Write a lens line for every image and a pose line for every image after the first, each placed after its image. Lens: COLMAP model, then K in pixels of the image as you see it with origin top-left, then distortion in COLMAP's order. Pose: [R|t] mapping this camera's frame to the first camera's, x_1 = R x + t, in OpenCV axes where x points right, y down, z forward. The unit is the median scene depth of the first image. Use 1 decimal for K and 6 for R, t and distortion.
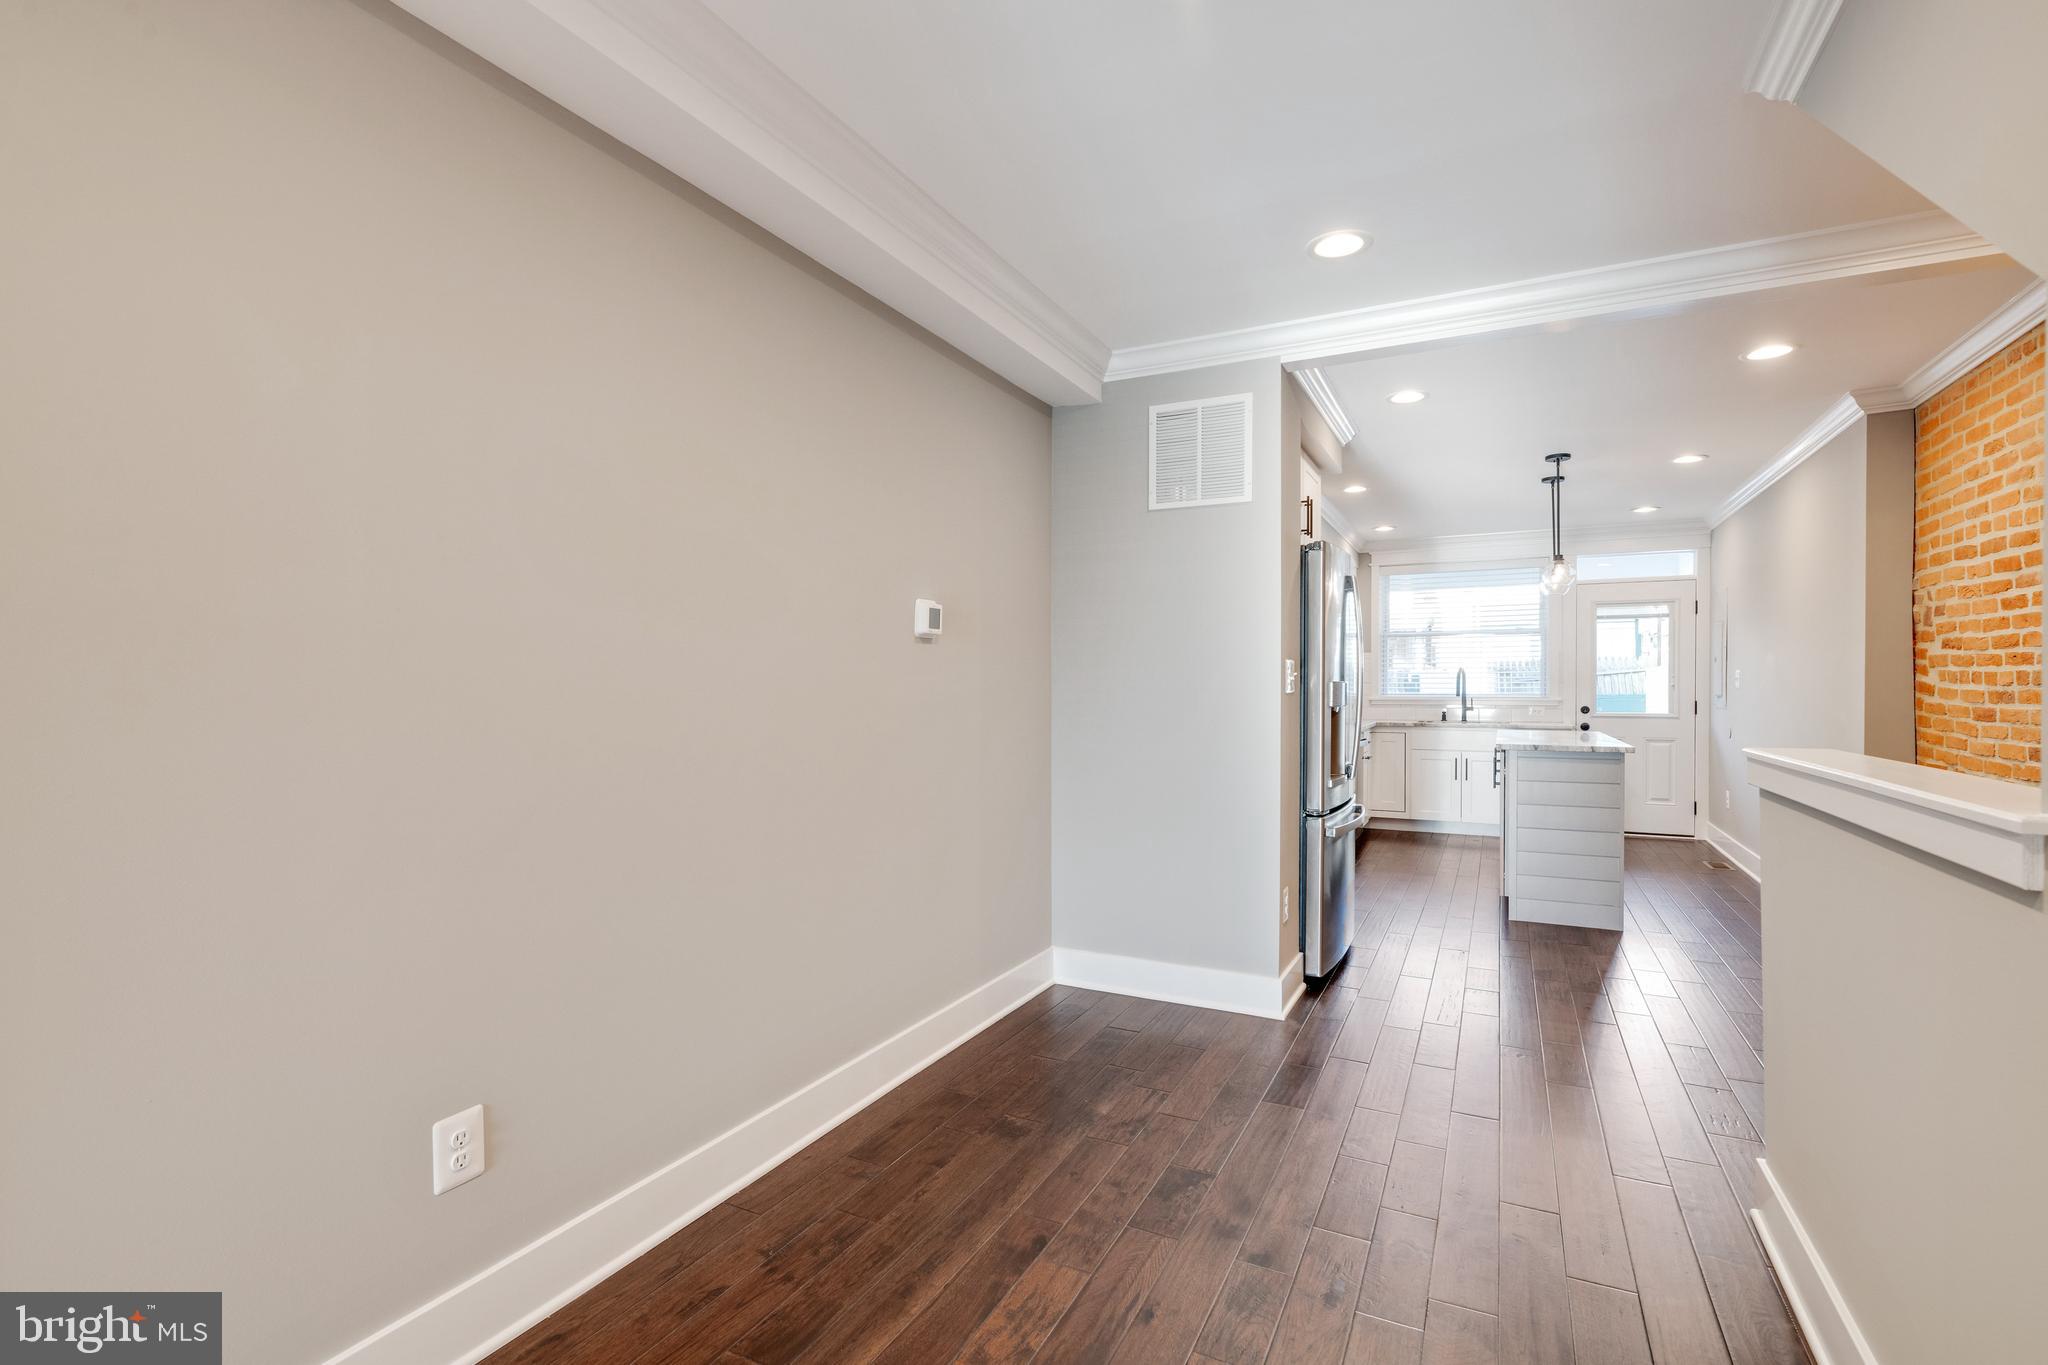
lens RADIAL K [[925.9, 0, 1034.7], [0, 925.9, 685.6], [0, 0, 1]] dist [0.000137, -0.000818]
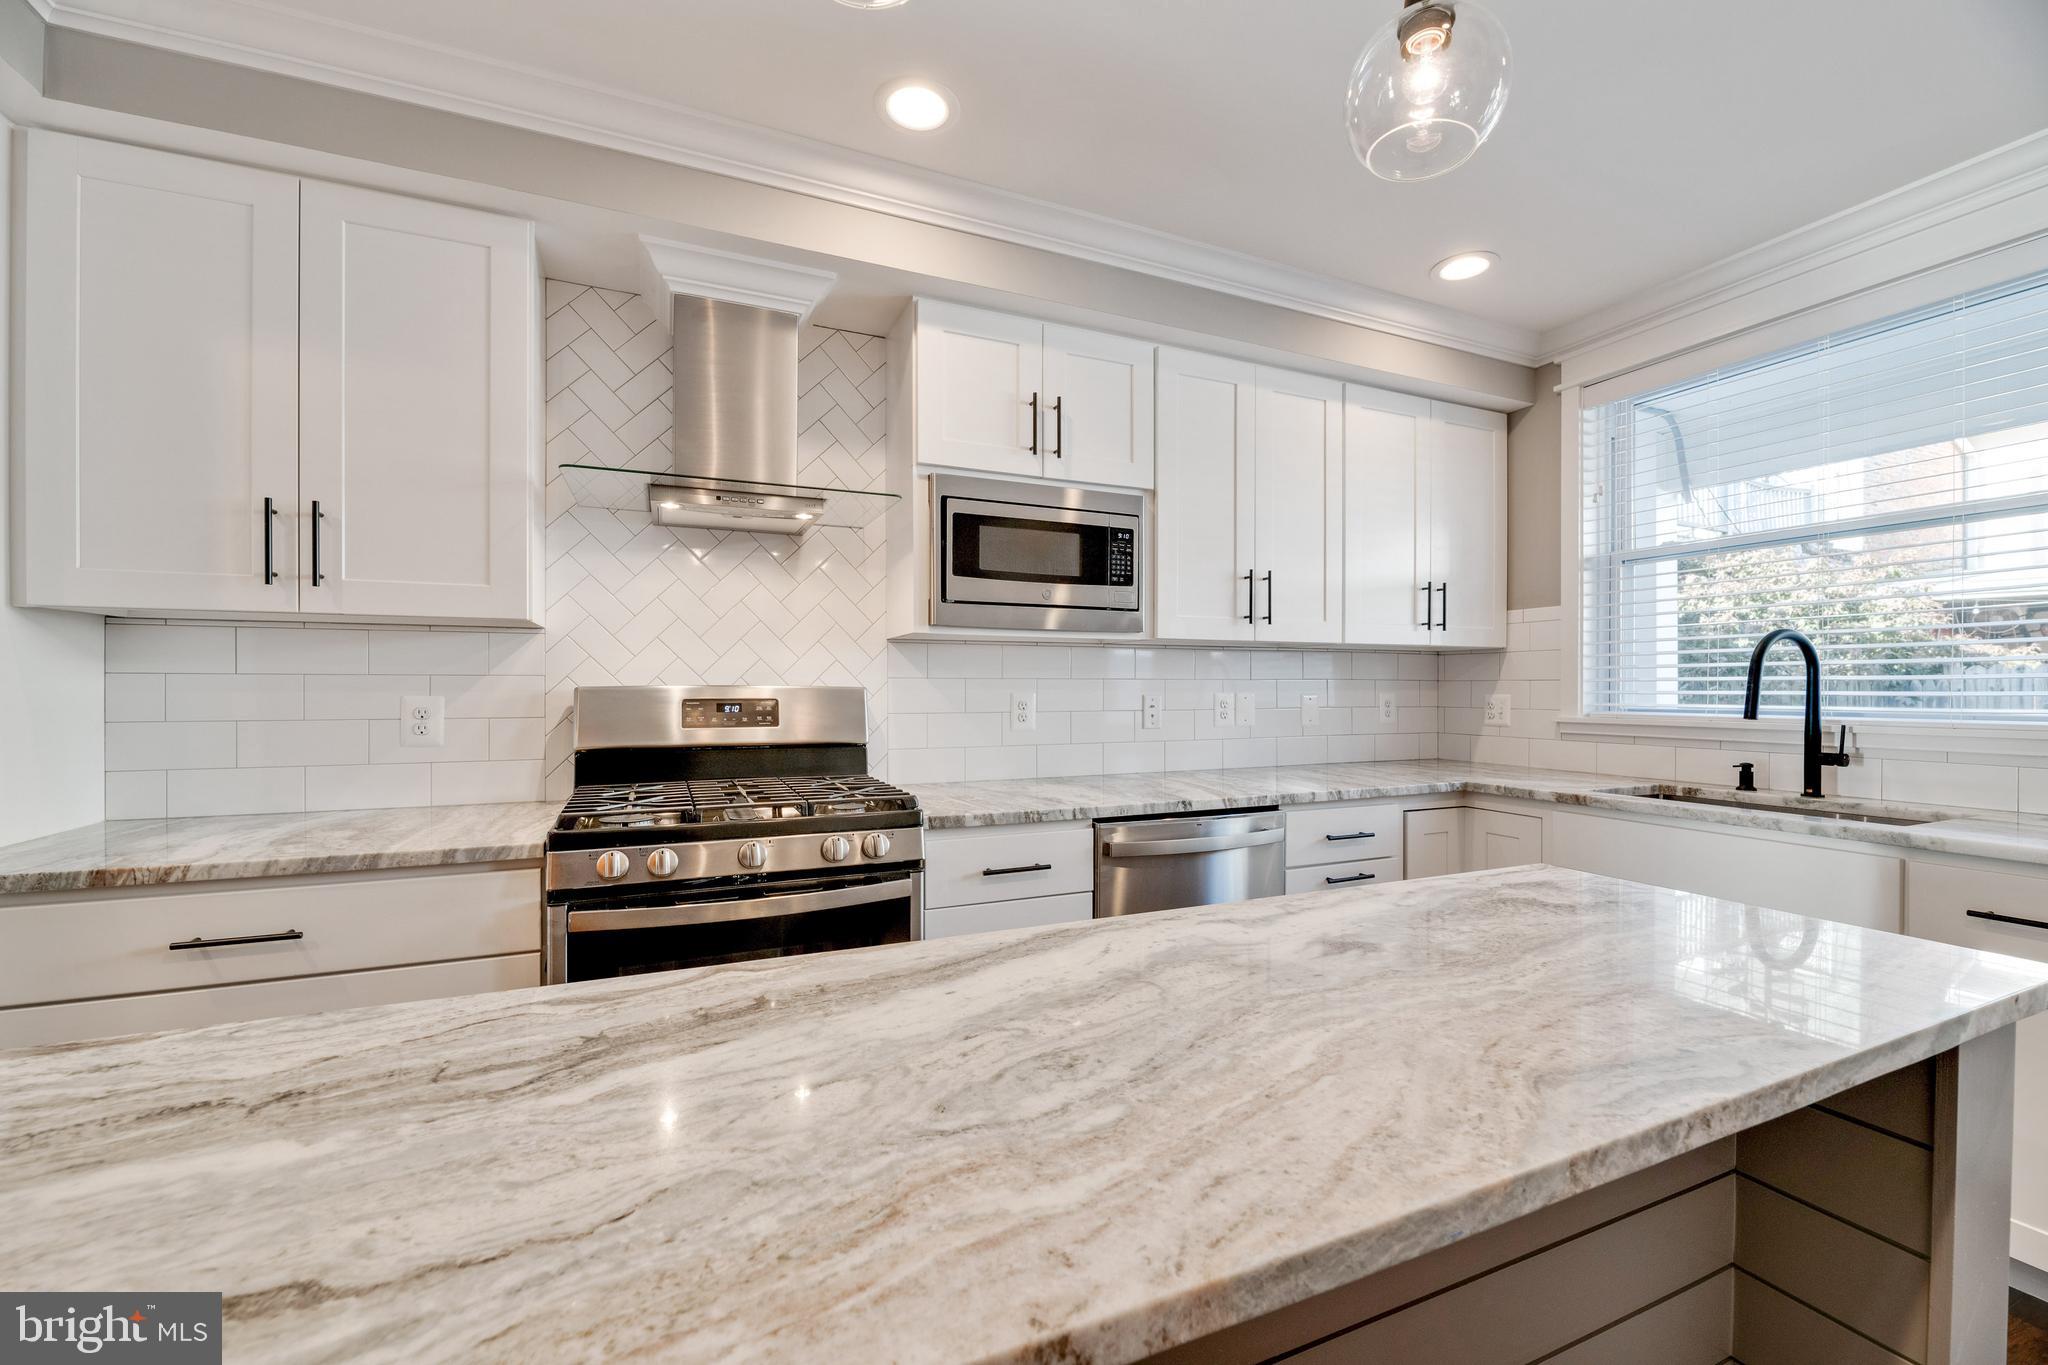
lens RADIAL K [[833.4, 0, 1029.9], [0, 833.4, 690.5], [0, 0, 1]] dist [0.001093, -0.006278]
pose [[0.773240, 0.002956, -0.634107, 0.470136], [-0.001718, 0.999995, 0.002566, 0.001192], [0.634112, -0.000895, 0.773241, 0.648828]]
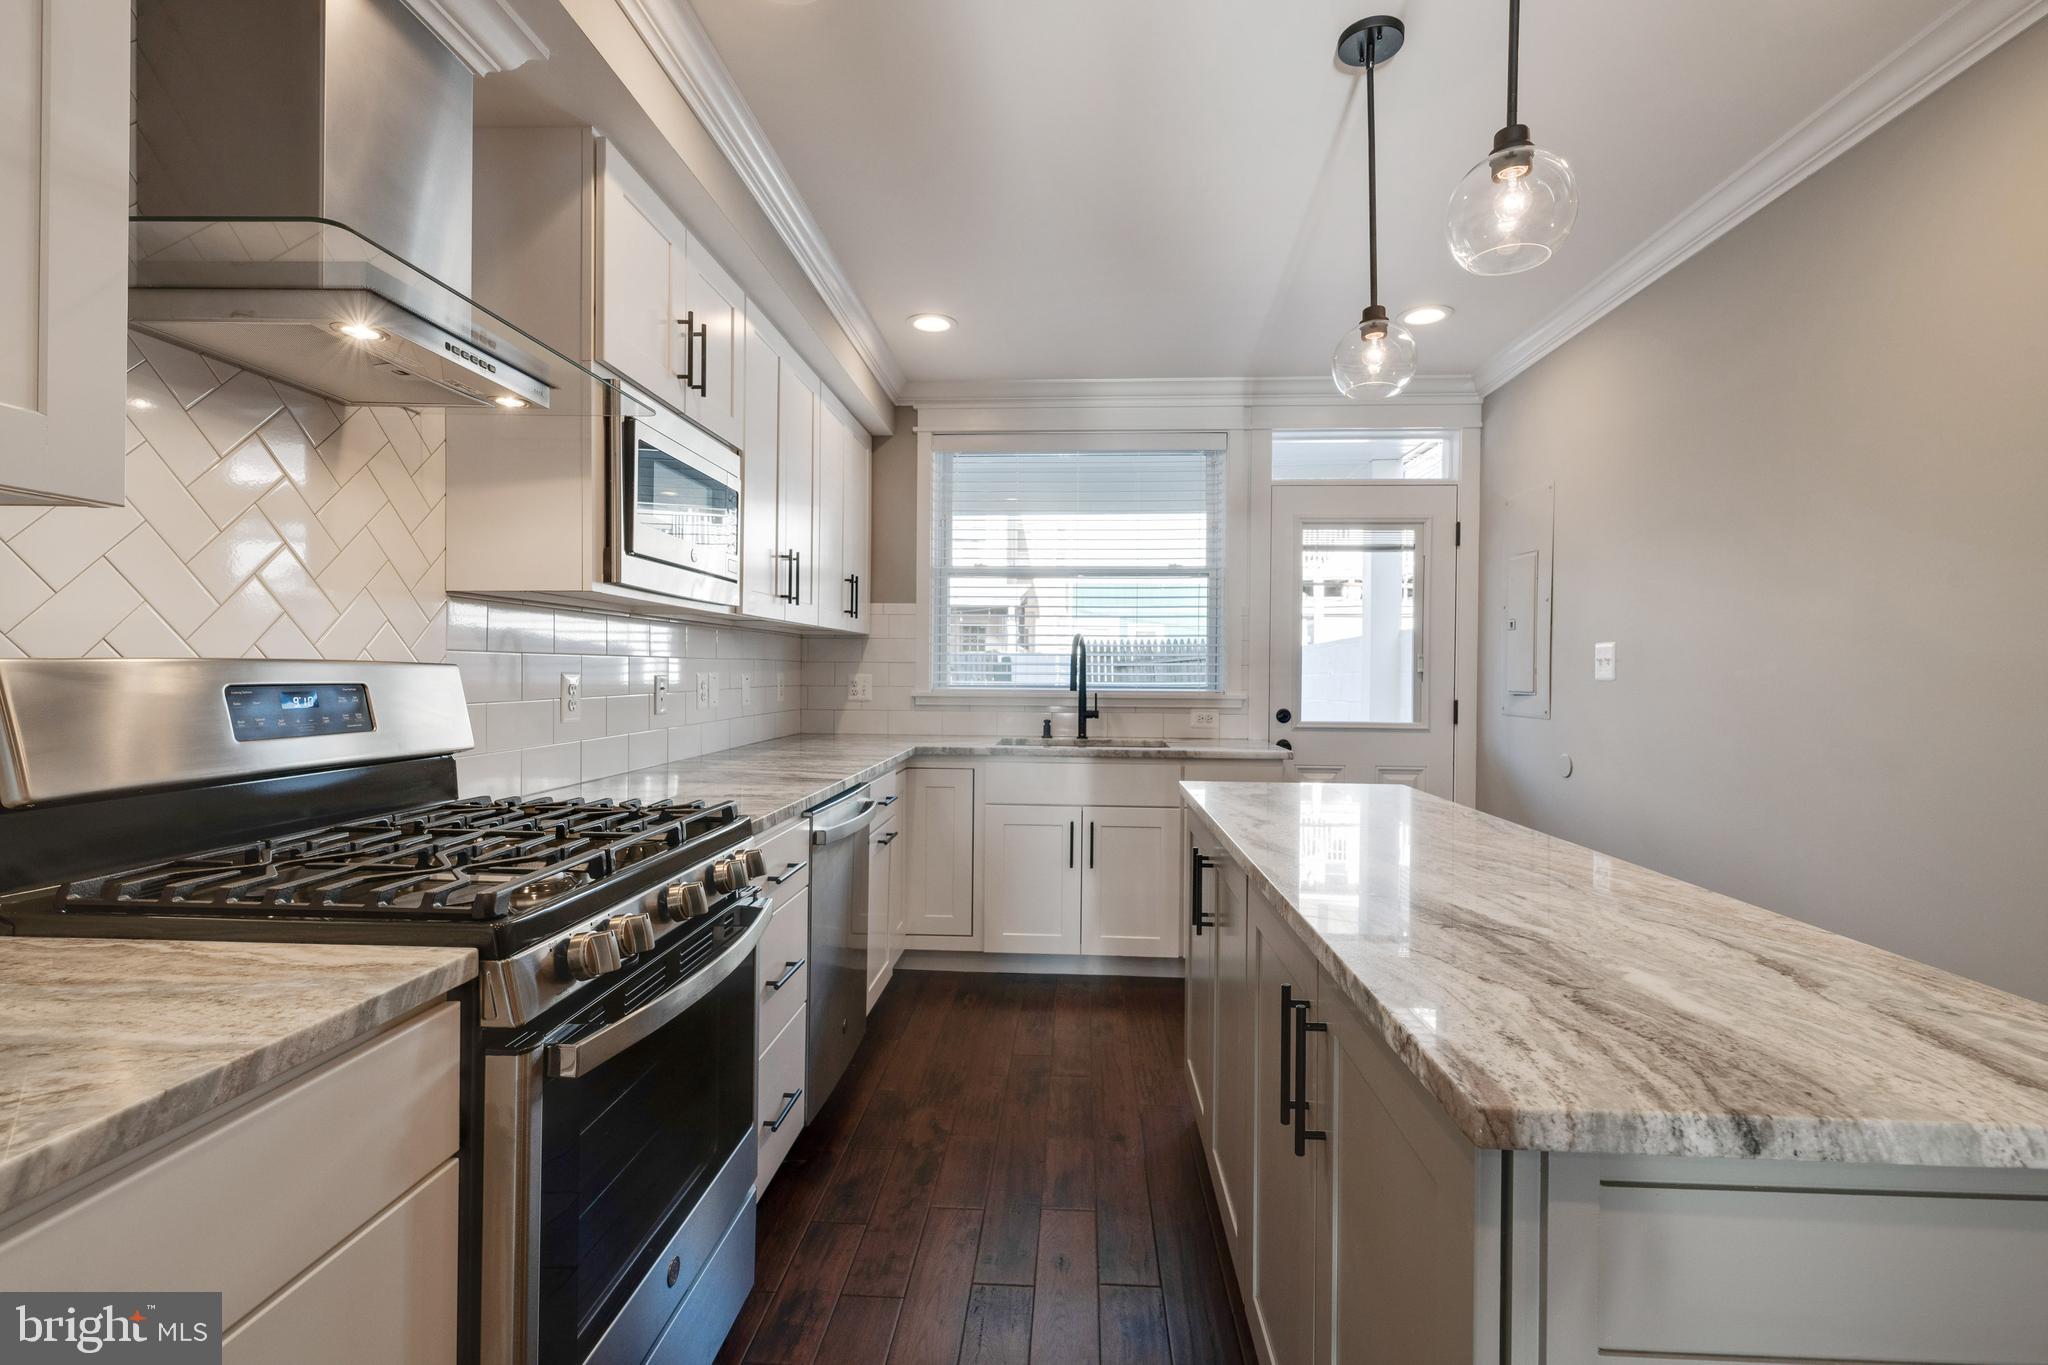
lens RADIAL K [[917.7, 0, 1035.9], [0, 917.7, 675.7], [0, 0, 1]] dist [0.019846, -0.007787]
pose [[0.914352, 0.006121, 0.404875, 0.249544], [-0.008566, 0.999954, 0.004227, 0.001498], [-0.404830, -0.007333, 0.914362, 0.582746]]
